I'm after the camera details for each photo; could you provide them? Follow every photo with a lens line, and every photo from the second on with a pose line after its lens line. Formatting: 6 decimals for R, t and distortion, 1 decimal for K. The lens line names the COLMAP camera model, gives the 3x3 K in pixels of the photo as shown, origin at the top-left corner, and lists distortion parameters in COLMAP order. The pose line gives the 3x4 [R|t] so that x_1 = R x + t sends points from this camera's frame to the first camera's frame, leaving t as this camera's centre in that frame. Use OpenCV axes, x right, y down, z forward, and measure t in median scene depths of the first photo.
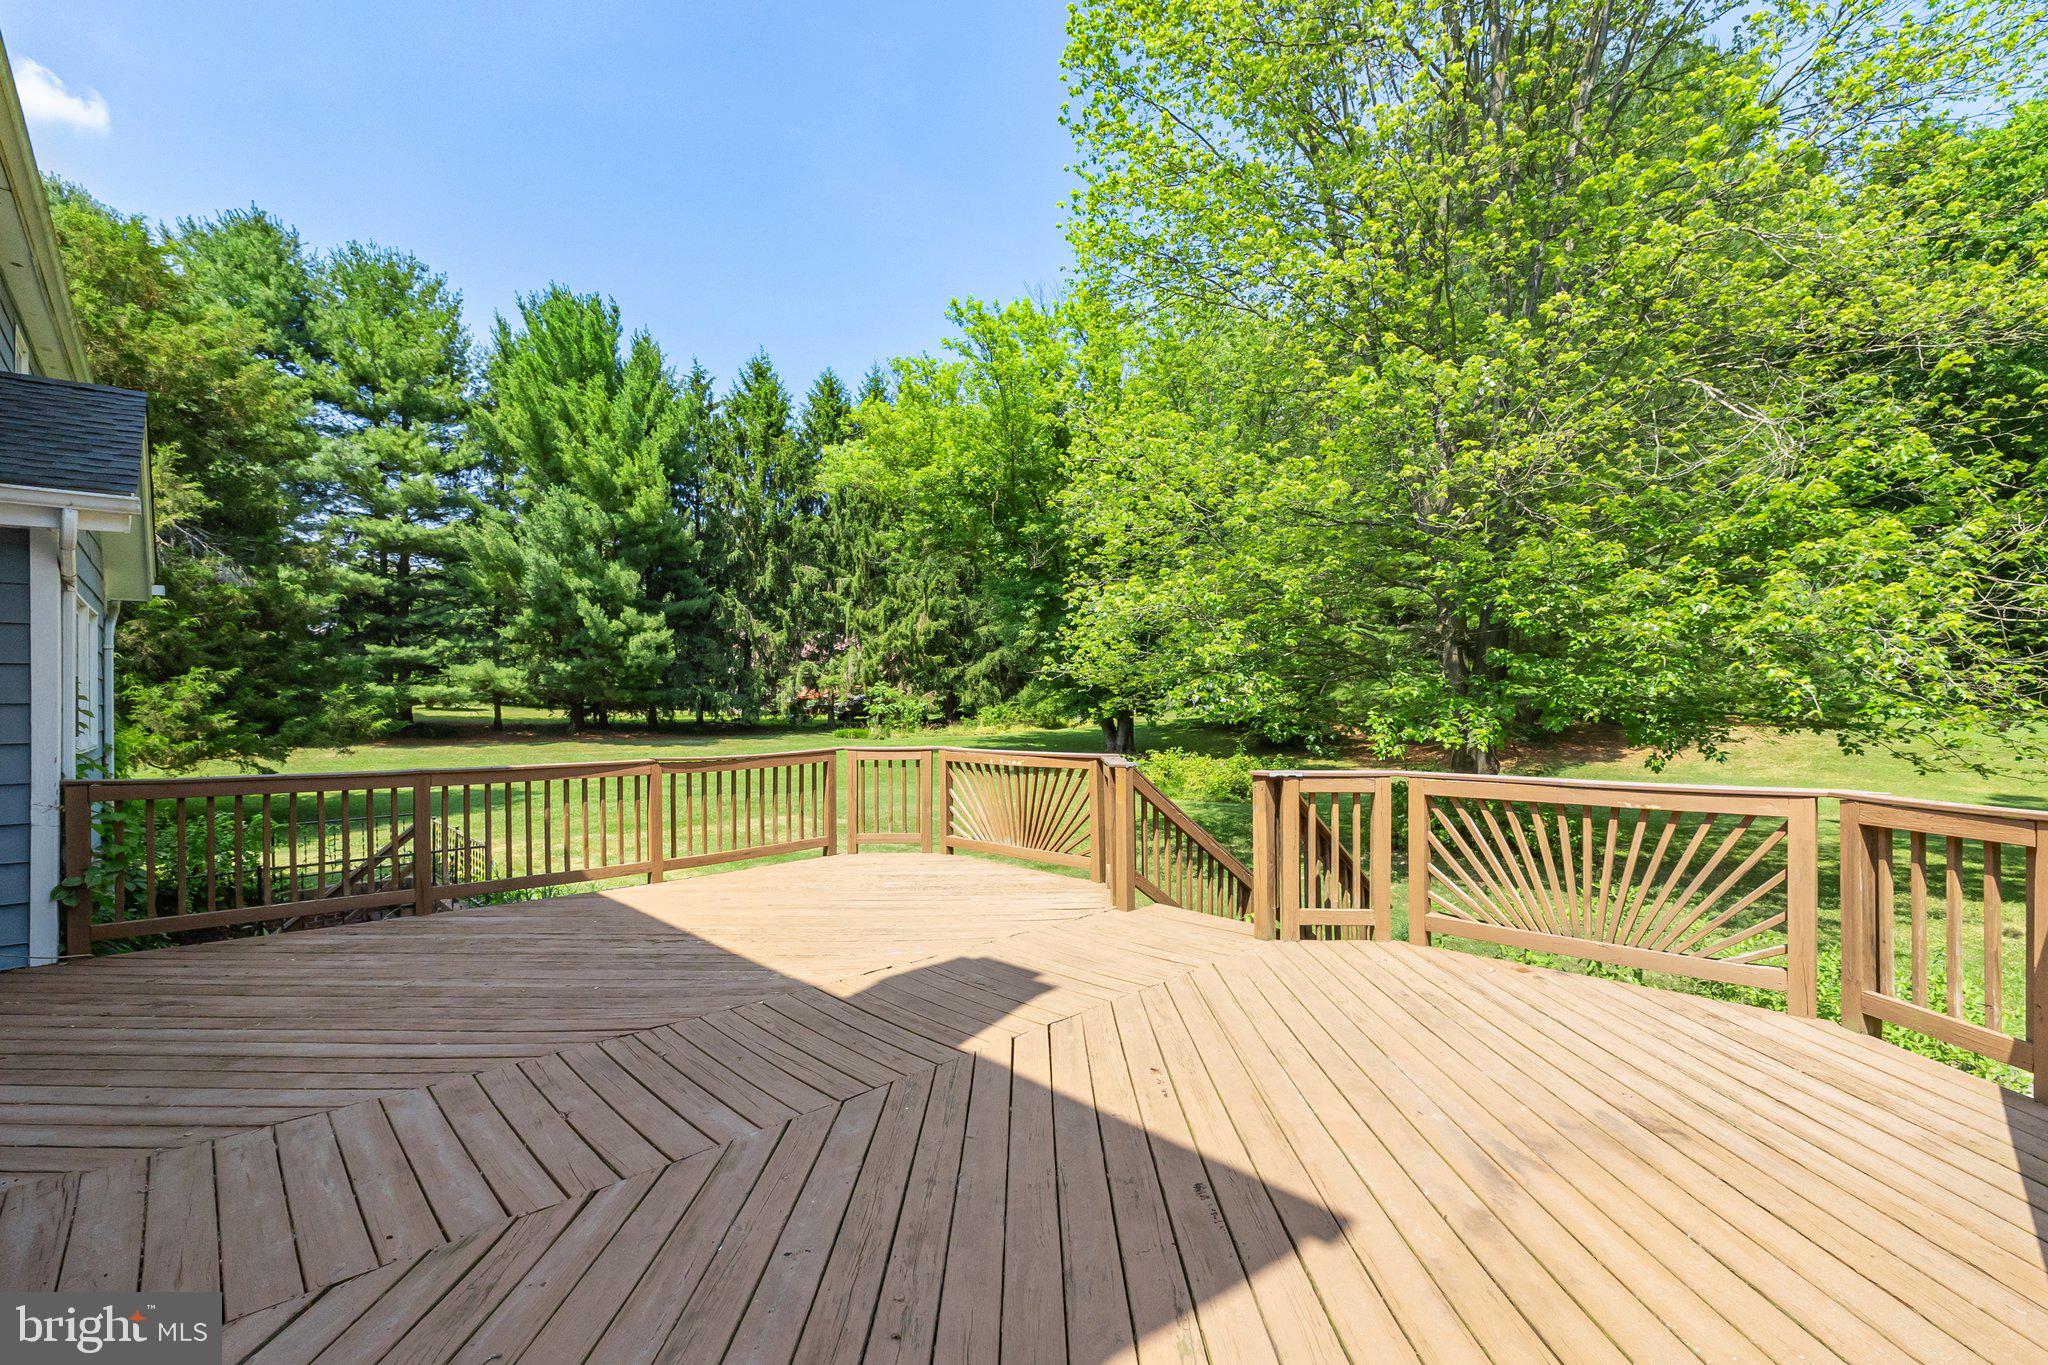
lens RADIAL K [[878.8, 0, 1009.2], [0, 878.8, 701.4], [0, 0, 1]] dist [-0.010490, 0.001624]
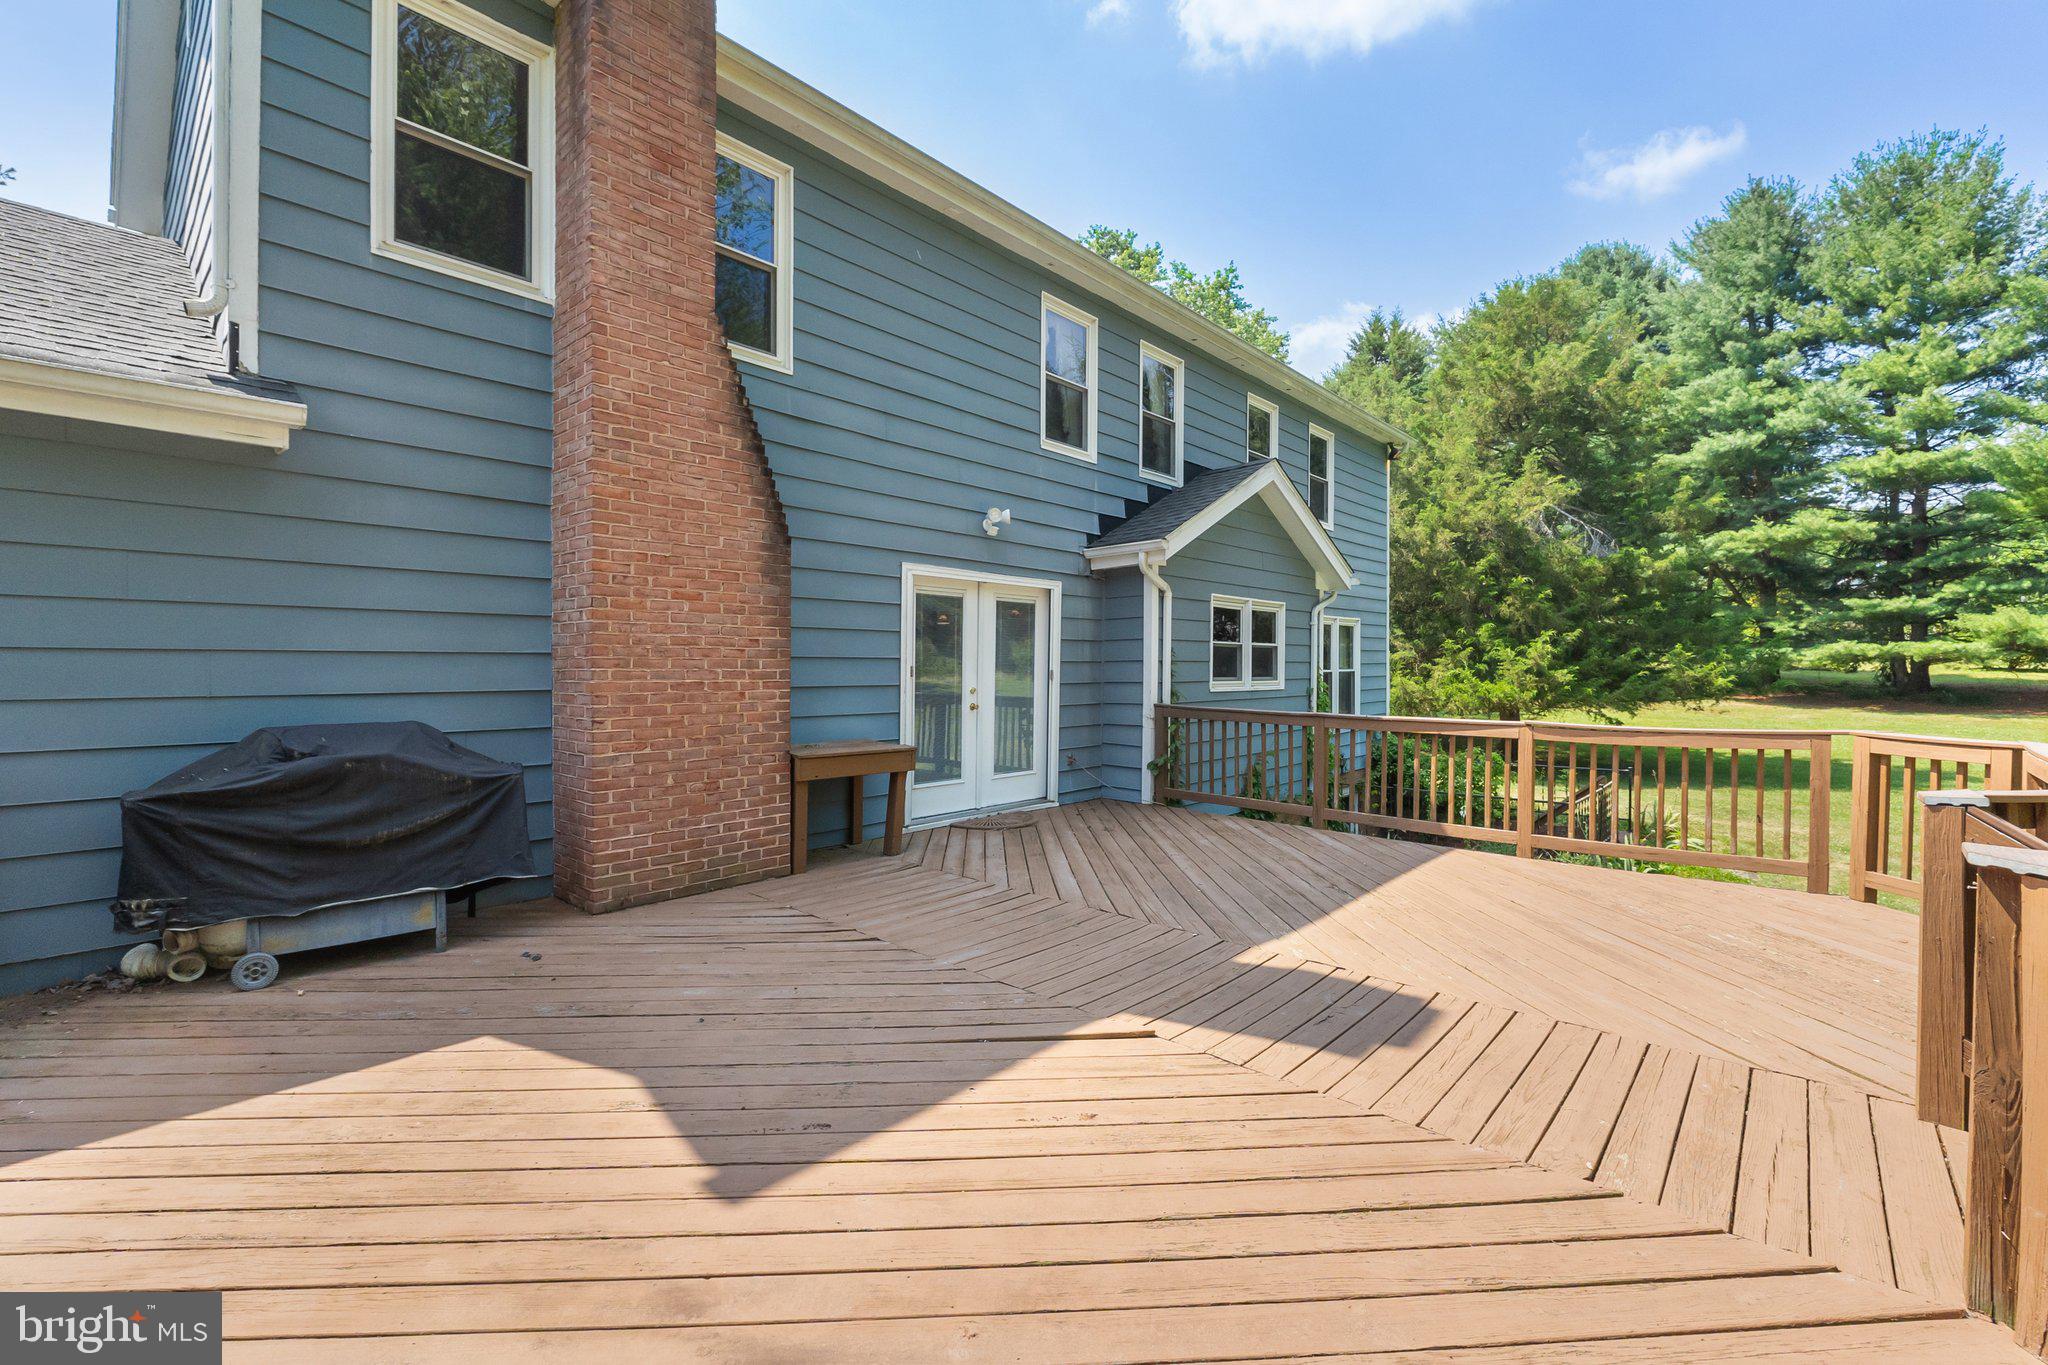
lens RADIAL K [[878.8, 0, 1046.1], [0, 878.8, 663.3], [0, 0, 1]] dist [-0.010490, 0.001624]
pose [[0.073014, 0.003990, -0.997323, 0.104655], [-0.000834, 0.999992, 0.003939, 0.000477], [0.997331, 0.000544, 0.073017, 0.098416]]
